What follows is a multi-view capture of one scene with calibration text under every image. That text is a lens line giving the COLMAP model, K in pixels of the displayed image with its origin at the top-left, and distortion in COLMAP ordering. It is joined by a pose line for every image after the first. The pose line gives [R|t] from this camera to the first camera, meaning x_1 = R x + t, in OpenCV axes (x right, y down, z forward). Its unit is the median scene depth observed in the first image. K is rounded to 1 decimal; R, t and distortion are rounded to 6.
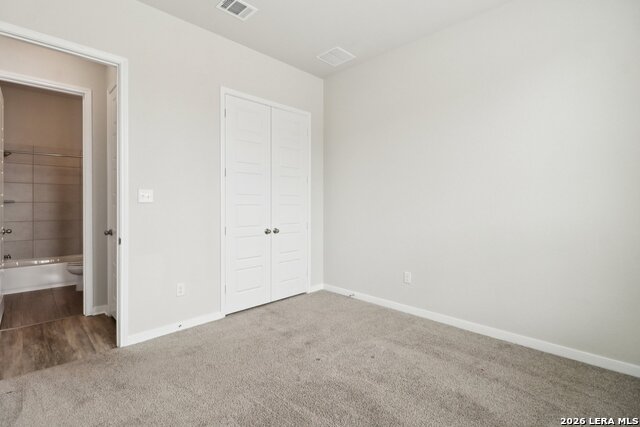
lens RADIAL K [[300.4, 0, 317.7], [0, 300.4, 210.0], [0, 0, 1]] dist [0.017166, -0.009769]
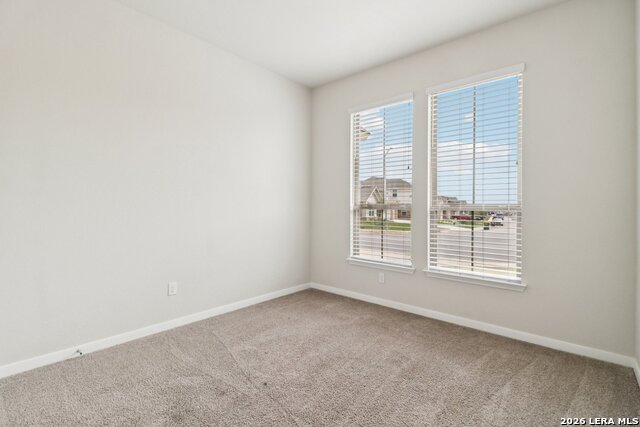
lens RADIAL K [[300.4, 0, 317.7], [0, 300.4, 211.5], [0, 0, 1]] dist [0.017166, -0.009769]
pose [[-0.059830, -0.019878, 0.998011, -0.749889], [0.013598, 0.999693, 0.020727, -0.018018], [-0.998116, 0.014811, -0.059541, 0.764929]]
